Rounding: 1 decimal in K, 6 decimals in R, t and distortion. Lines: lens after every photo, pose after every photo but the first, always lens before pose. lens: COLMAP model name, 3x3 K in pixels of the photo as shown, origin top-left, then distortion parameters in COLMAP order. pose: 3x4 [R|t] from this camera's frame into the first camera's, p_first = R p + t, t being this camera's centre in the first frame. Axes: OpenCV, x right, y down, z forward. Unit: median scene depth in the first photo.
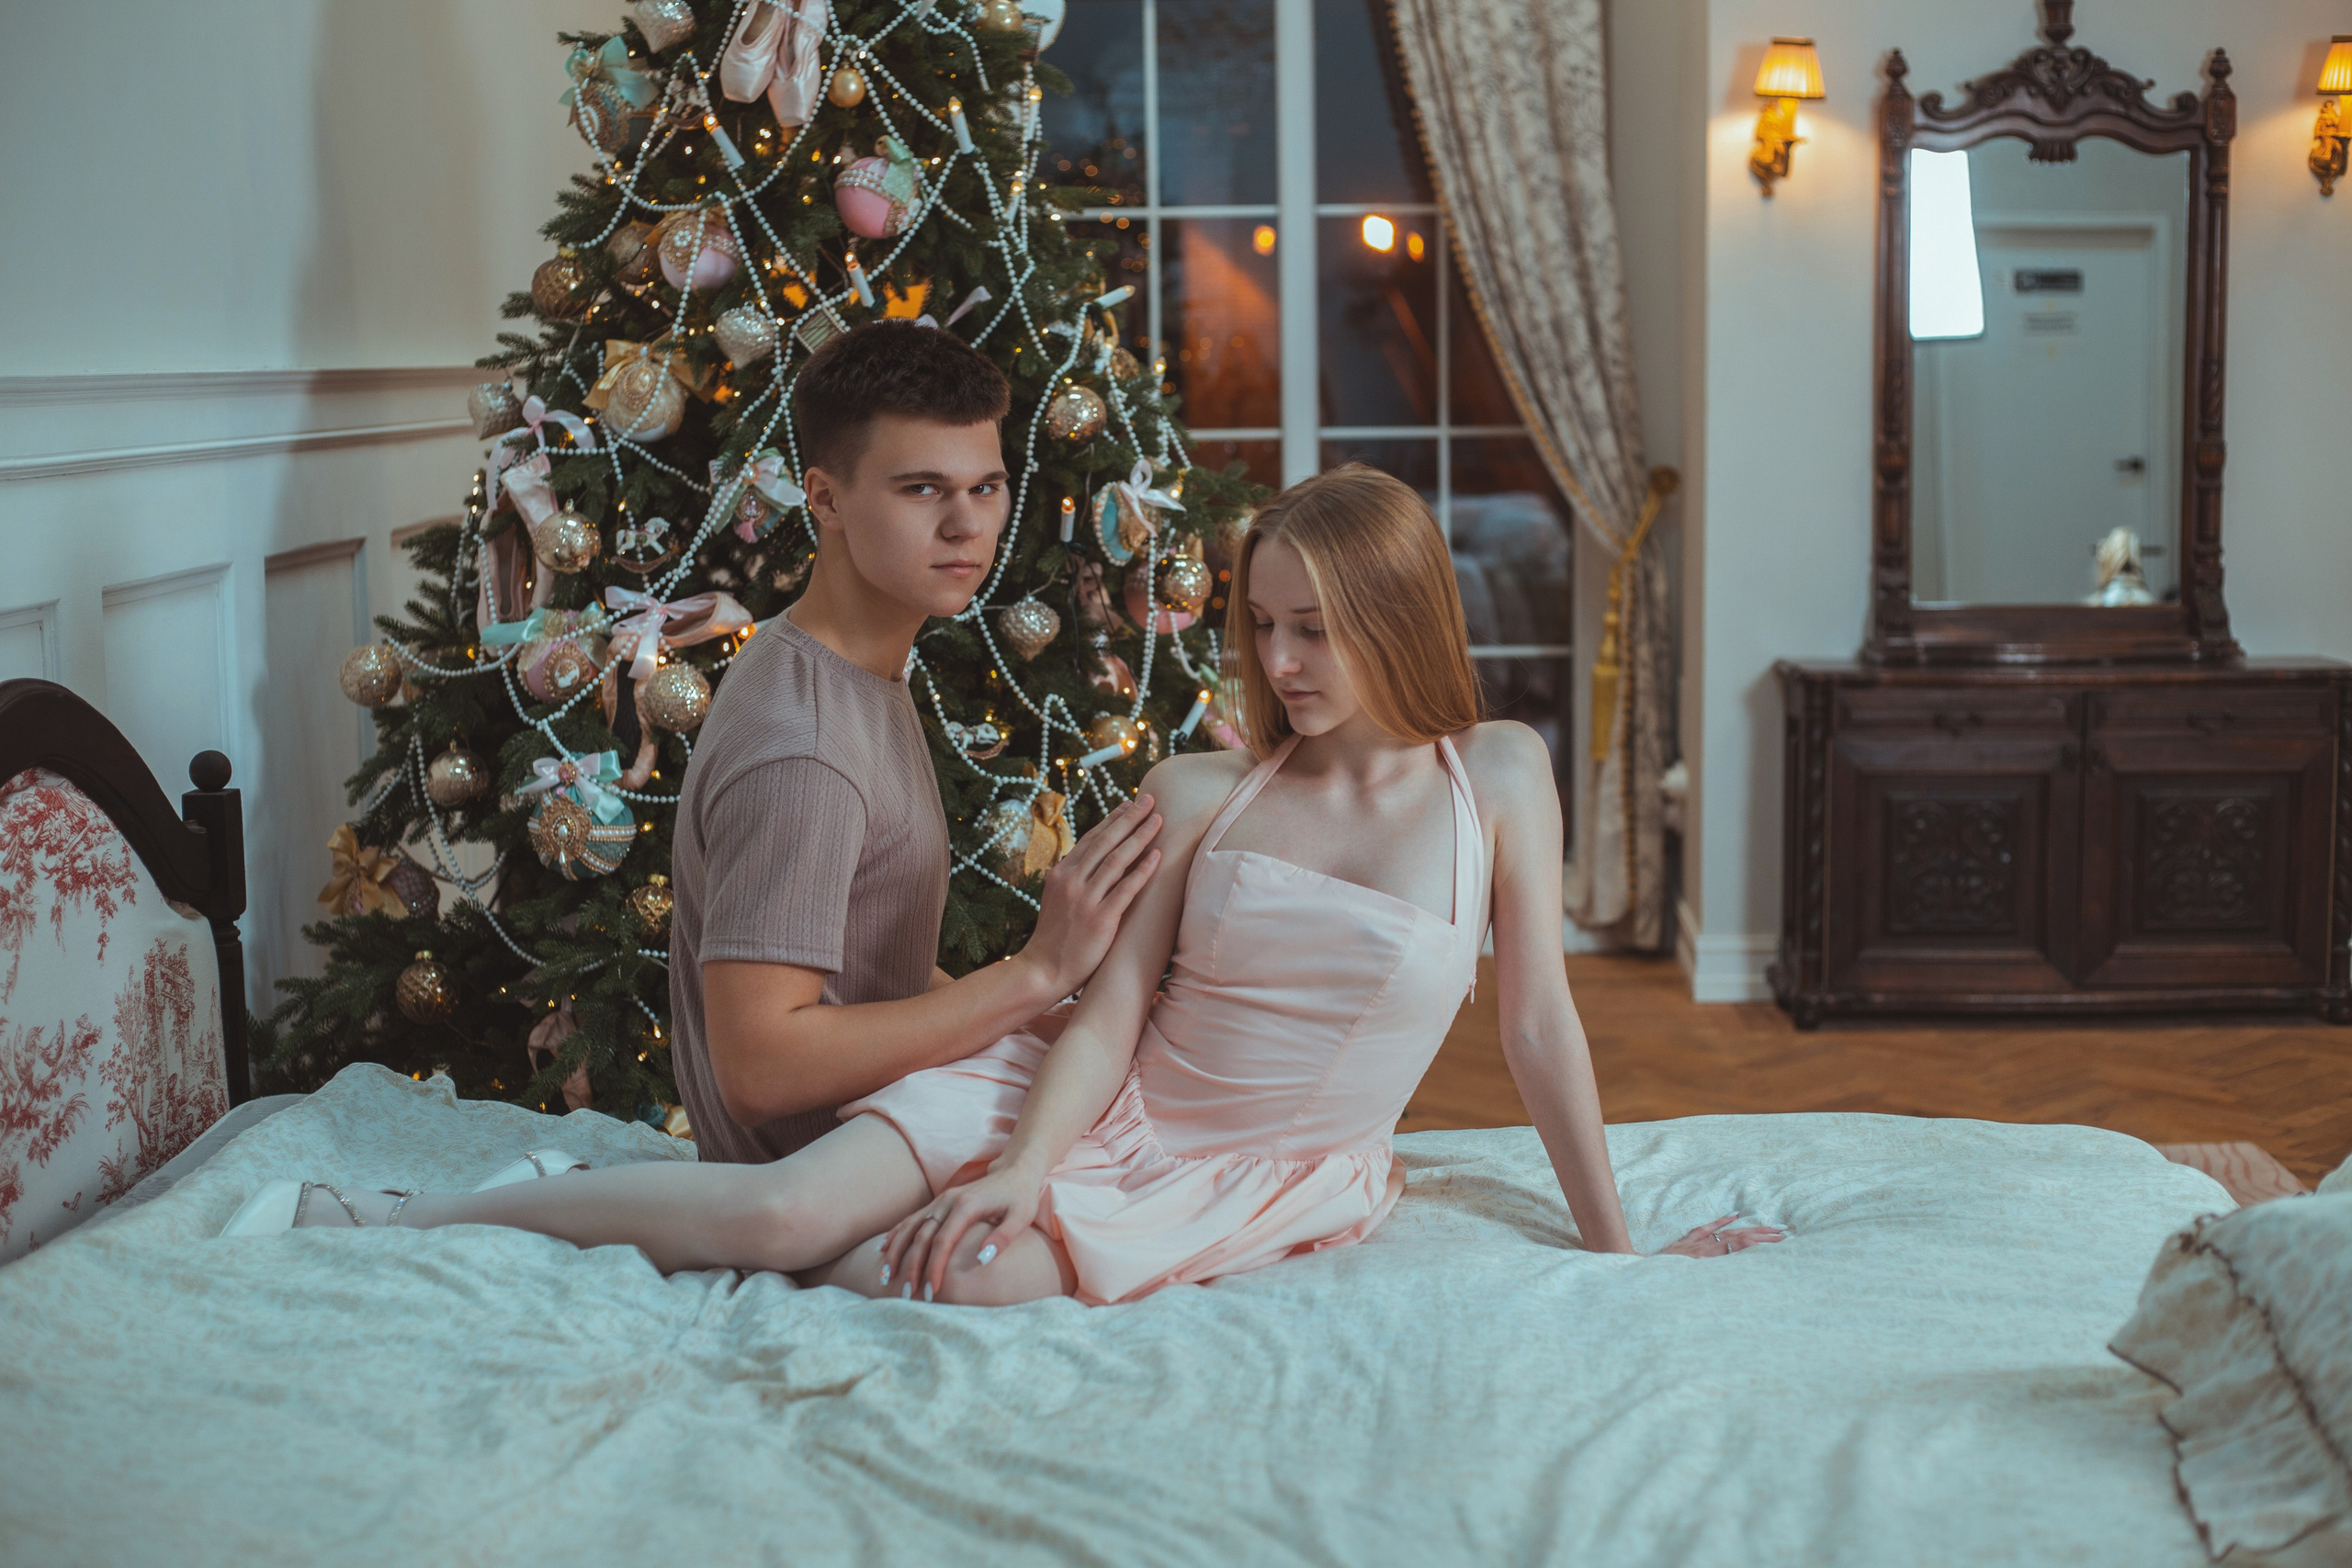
lens RADIAL K [[3489.8, 0, 1176.8], [0, 3489.8, 784.9], [0, 0, 1]] dist [-0.060210, 0.000000]
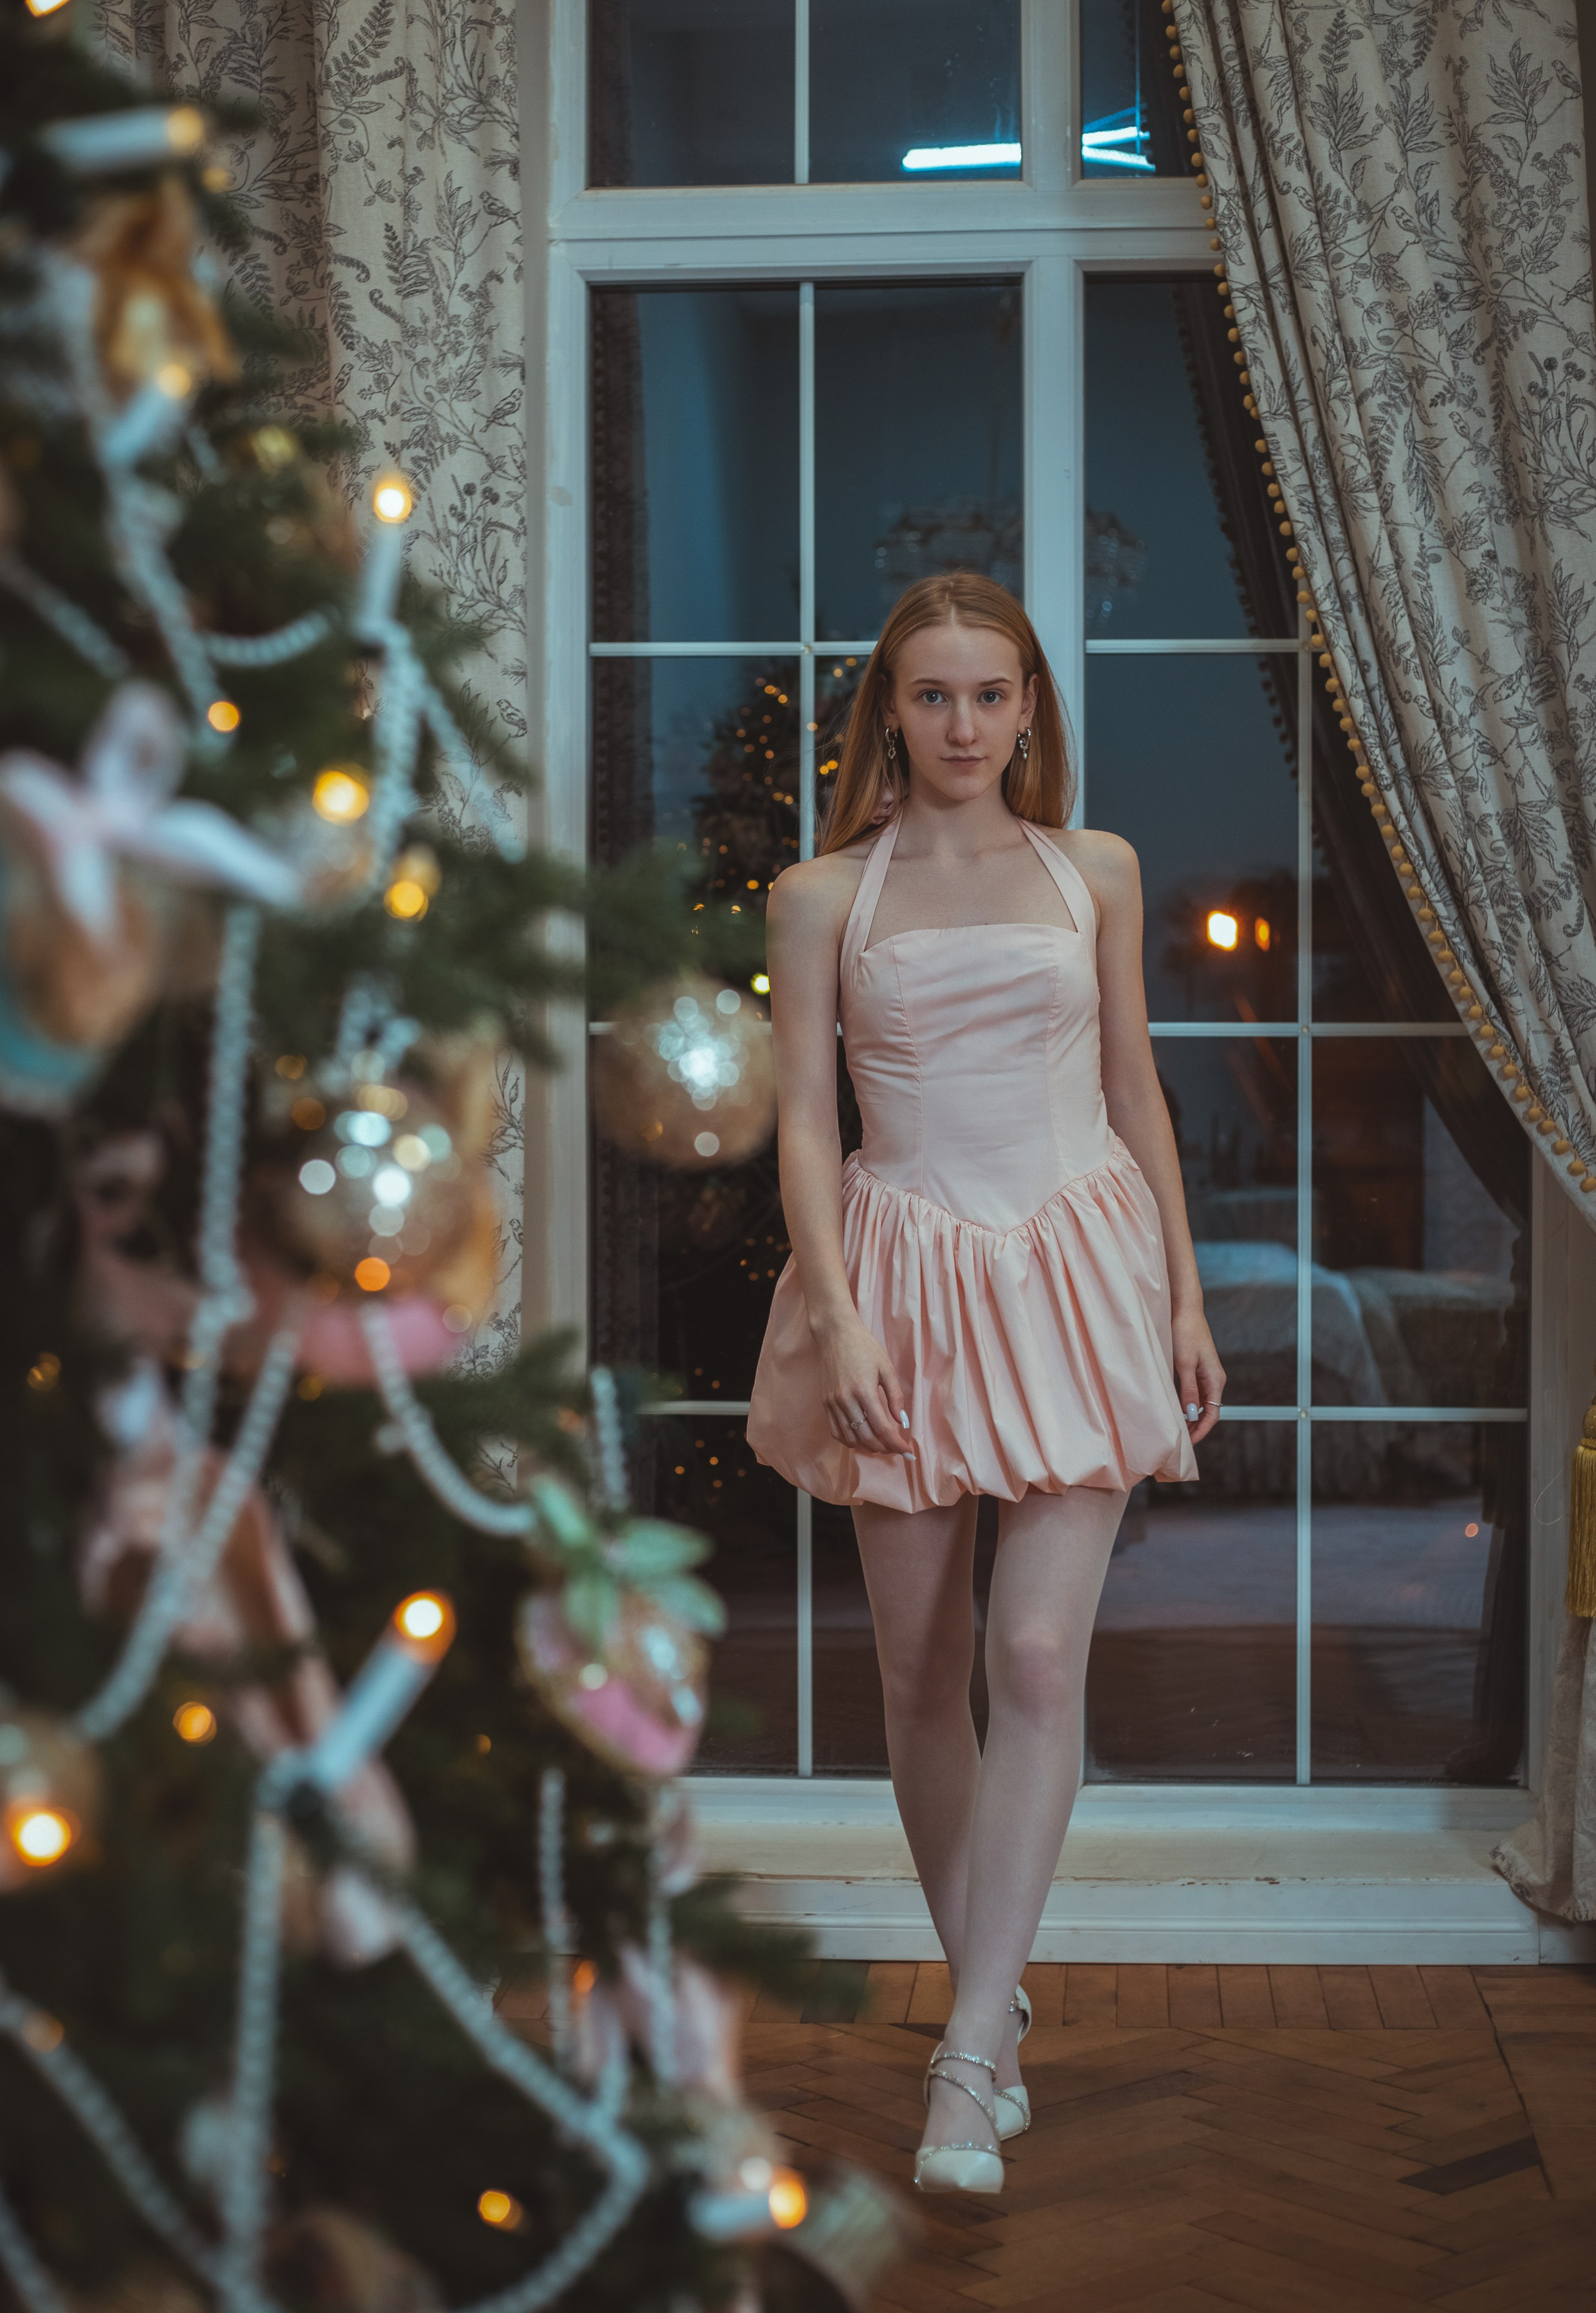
lens RADIAL K [[3342.7, 0, 799.1], [0, 3342.7, 1159.9], [0, 0, 1]] dist [-0.091926, 0.000000]
pose [[0.997400, 0.018042, -0.069763, 0.034356], [-0.025213, 0.994328, -0.103324, -0.022469], [0.067504, 0.104814, 0.992198, 0.479746]]
